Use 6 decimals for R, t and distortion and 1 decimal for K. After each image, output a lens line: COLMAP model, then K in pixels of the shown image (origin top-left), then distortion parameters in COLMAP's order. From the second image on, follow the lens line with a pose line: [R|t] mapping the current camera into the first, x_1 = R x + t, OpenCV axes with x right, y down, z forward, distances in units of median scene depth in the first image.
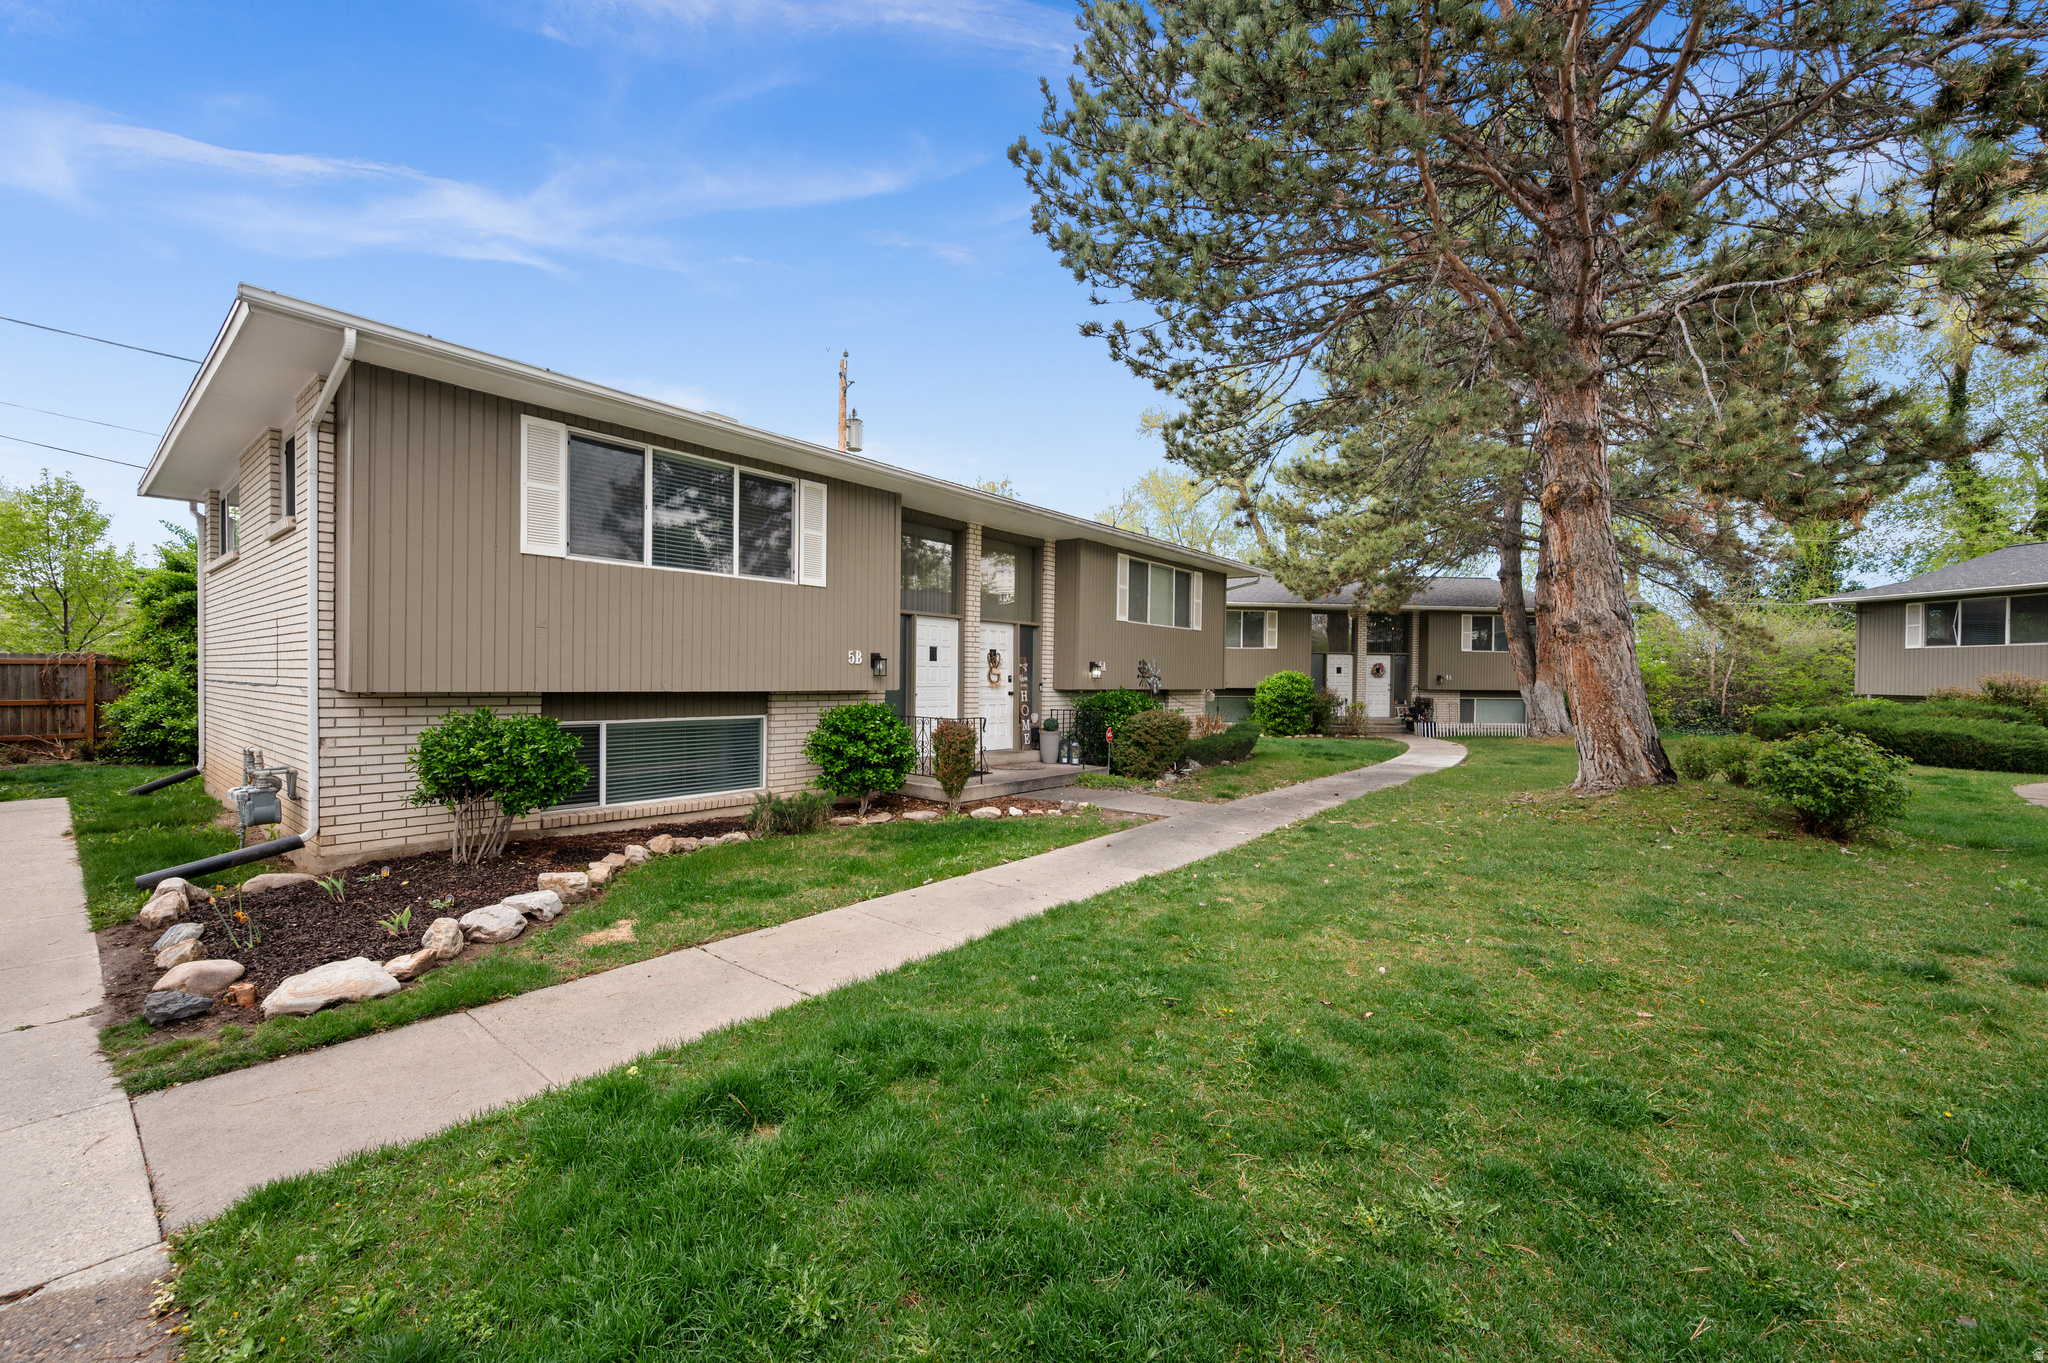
lens RADIAL K [[805.7, 0, 1038.7], [0, 805.7, 685.0], [0, 0, 1]] dist [-0.007321, 0.000036]
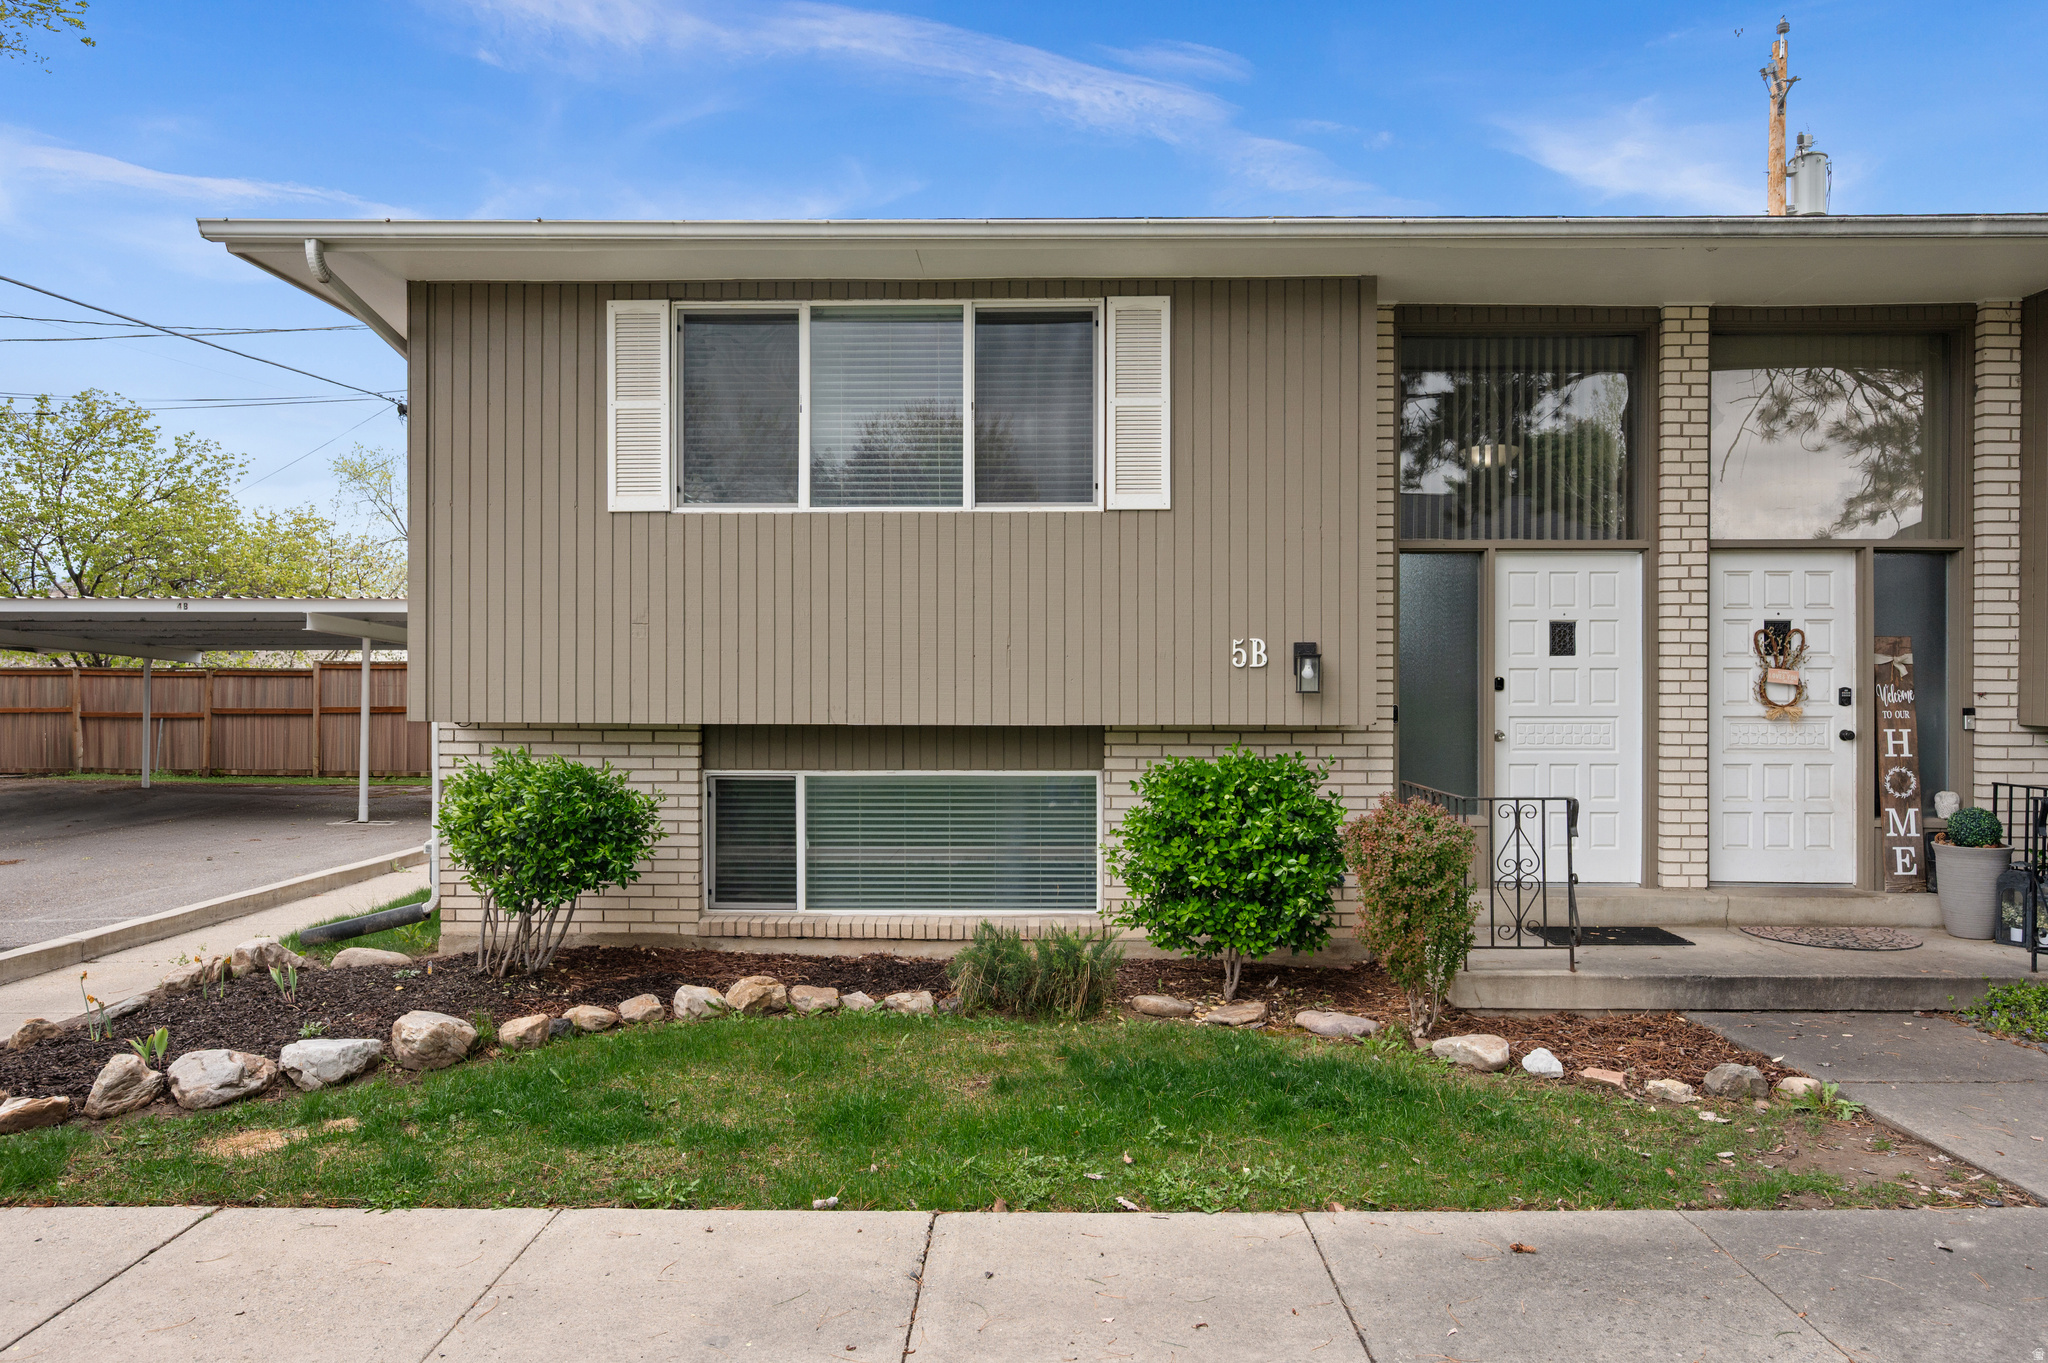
lens RADIAL K [[1314.4, 0, 1012.7], [0, 1314.4, 685.4], [0, 0, 1]] dist [-0.002924, -0.002687]
pose [[0.604520, -0.013231, -0.796480, 0.318807], [-0.000376, 0.999857, -0.016895, -0.003405], [0.796590, 0.010513, 0.604428, 0.478760]]
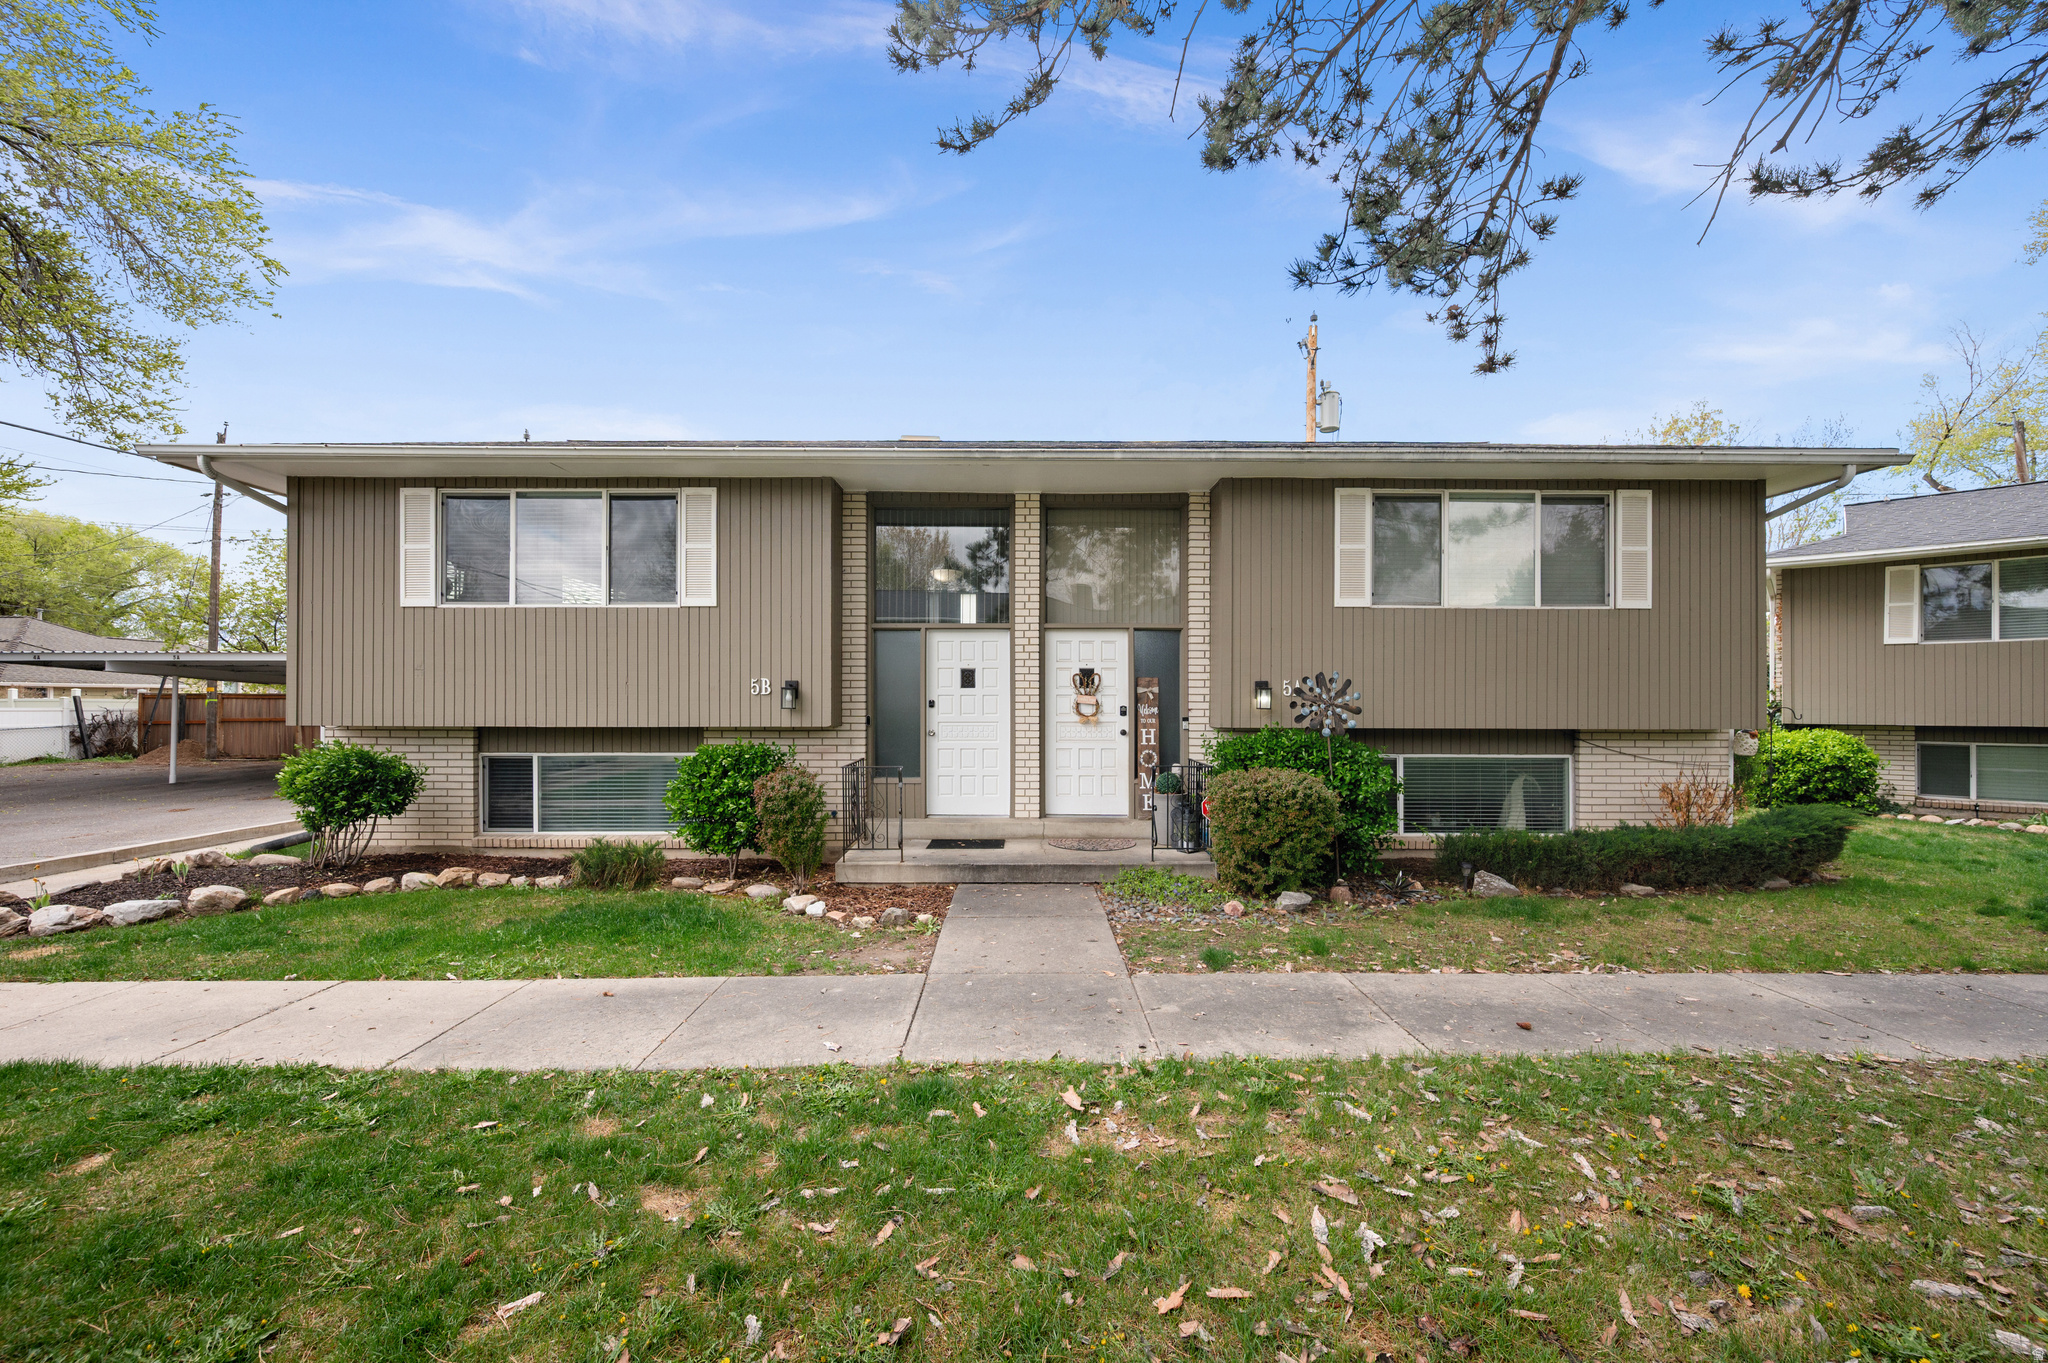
lens RADIAL K [[812.3, 0, 1023.3], [0, 812.3, 701.8], [0, 0, 1]] dist [-0.006155, 0.001274]
pose [[0.626626, -0.015373, -0.779169, 0.649033], [0.000455, 0.999812, -0.019361, -0.002917], [0.779320, 0.011777, 0.626515, 0.754878]]
